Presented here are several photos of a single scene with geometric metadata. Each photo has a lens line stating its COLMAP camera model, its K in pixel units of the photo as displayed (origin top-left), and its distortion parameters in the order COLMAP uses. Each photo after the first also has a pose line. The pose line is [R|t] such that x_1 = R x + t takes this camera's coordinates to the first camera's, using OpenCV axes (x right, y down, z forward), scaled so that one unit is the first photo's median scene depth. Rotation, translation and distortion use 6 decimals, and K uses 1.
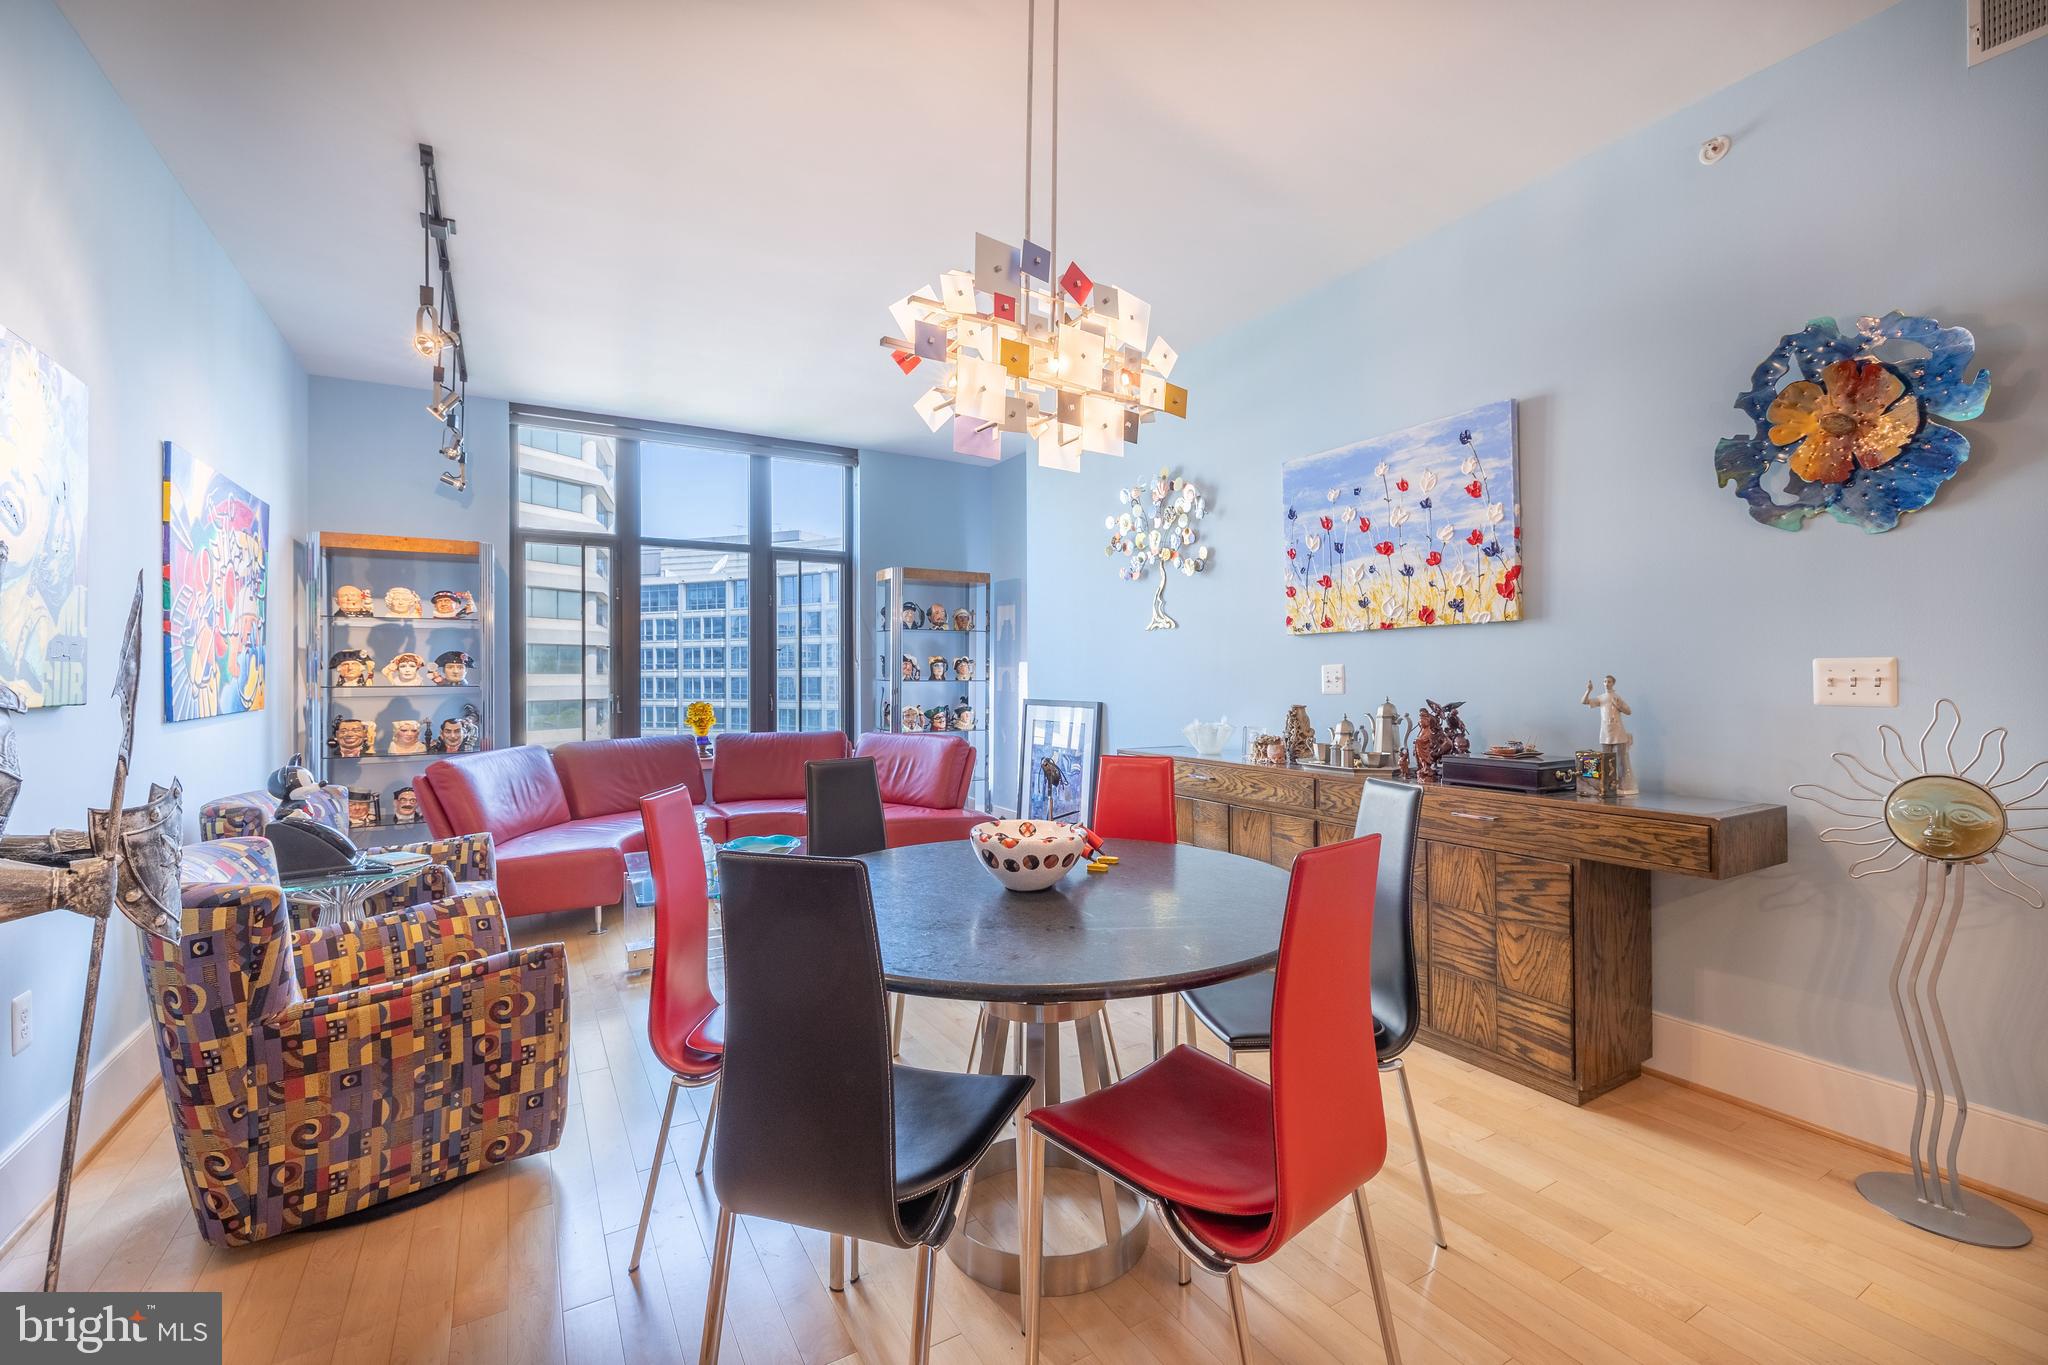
lens RADIAL K [[871.2, 0, 1015.5], [0, 871.2, 662.8], [0, 0, 1]] dist [0.000469, -0.000459]
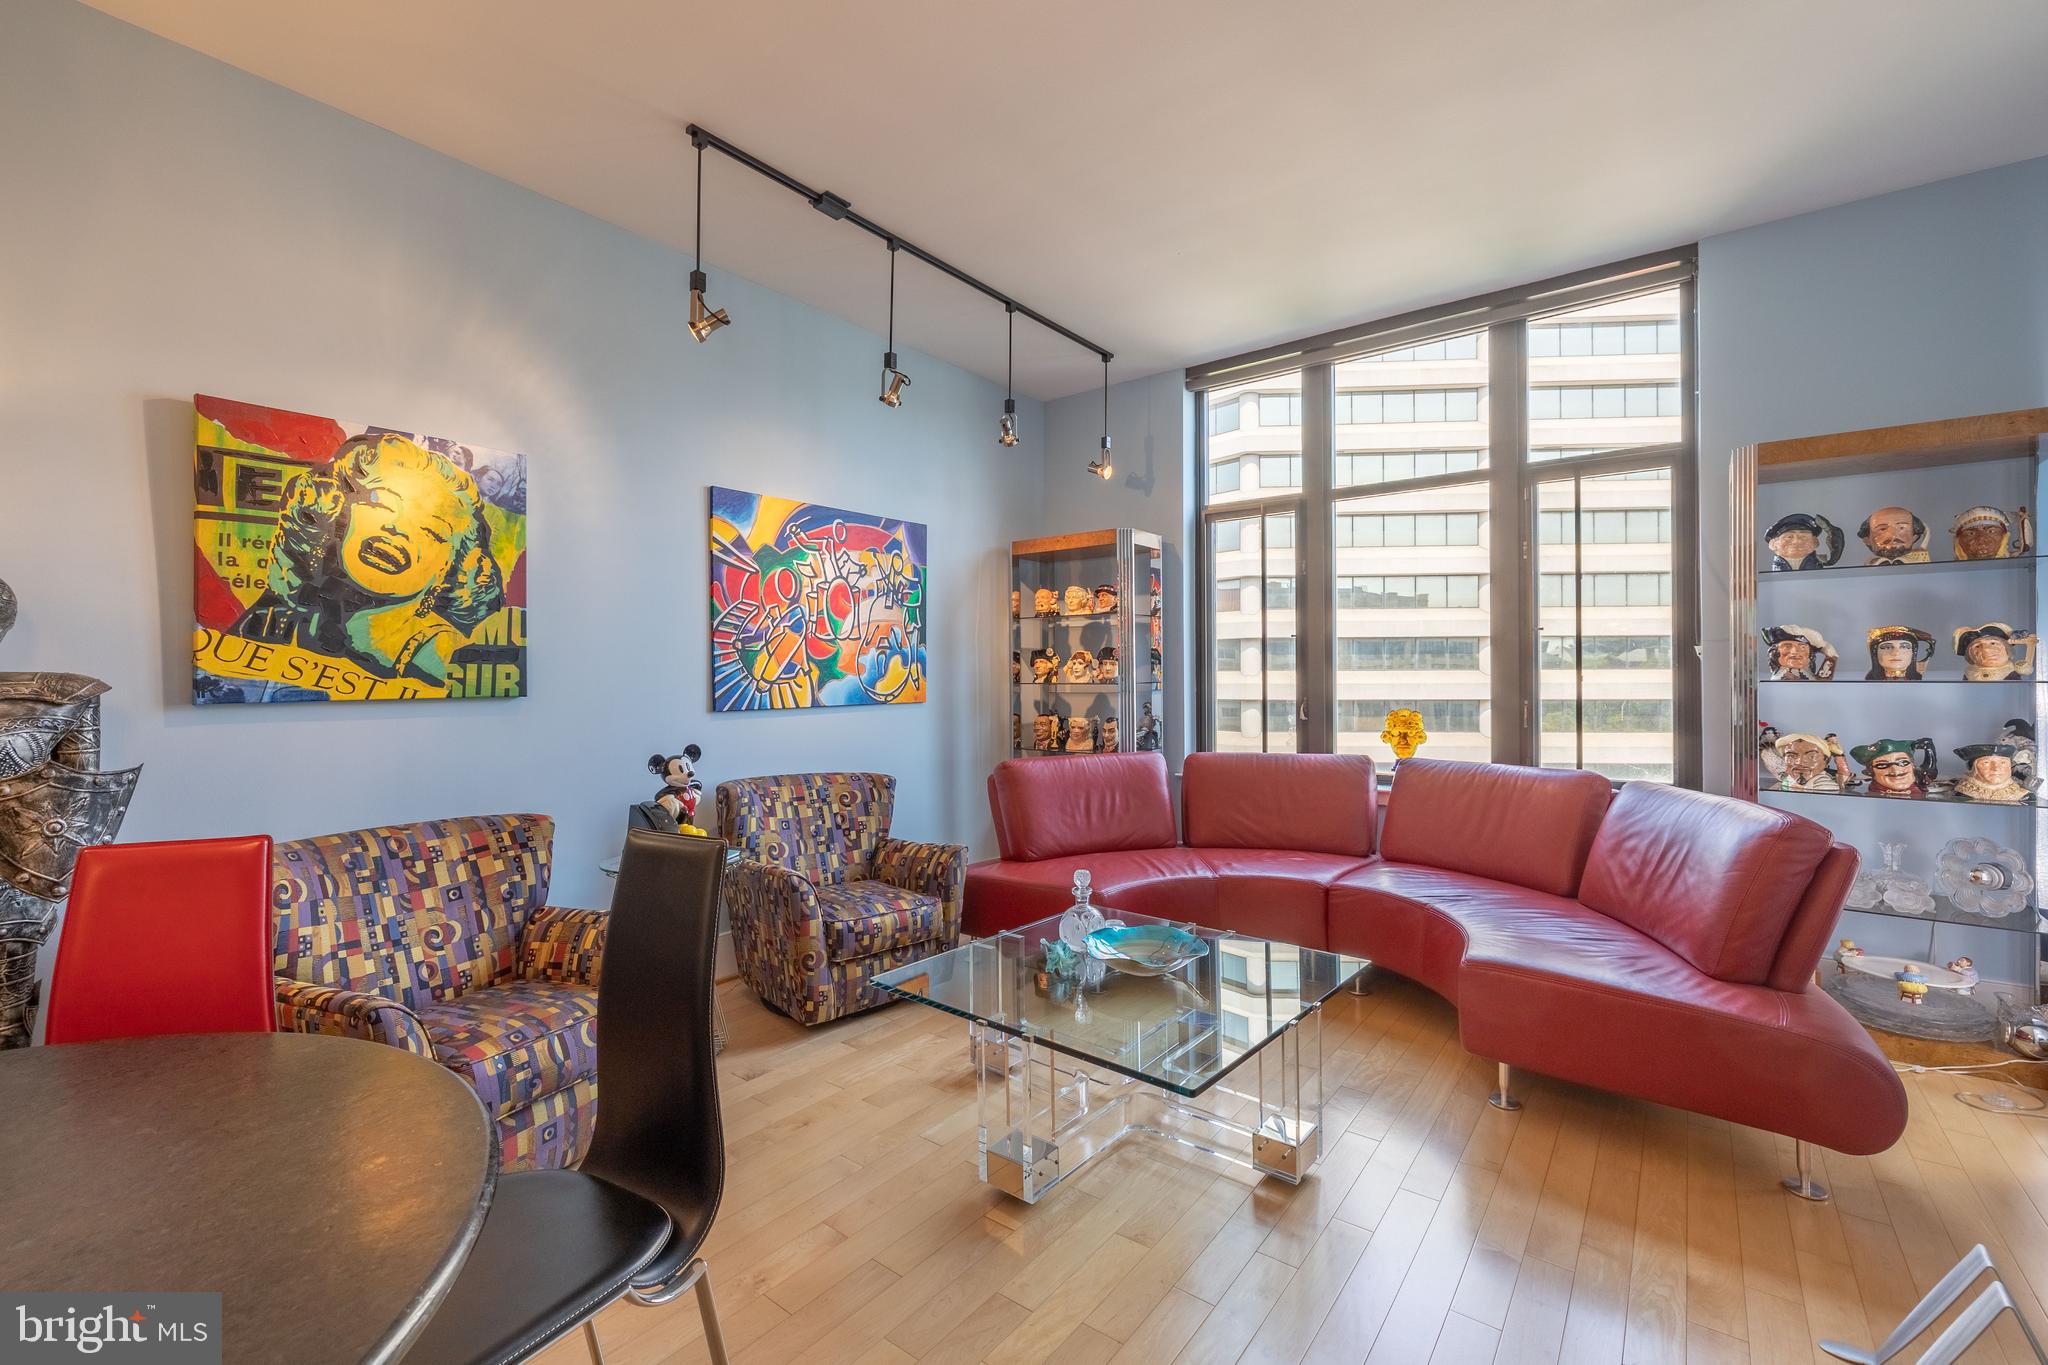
lens RADIAL K [[871.2, 0, 1021.9], [0, 871.2, 673.7], [0, 0, 1]] dist [0.000469, -0.000459]
pose [[0.376582, -0.002593, -0.926380, 0.197476], [0.016820, 0.999850, 0.004038, 0.009714], [0.926231, -0.017102, 0.376569, 0.540229]]
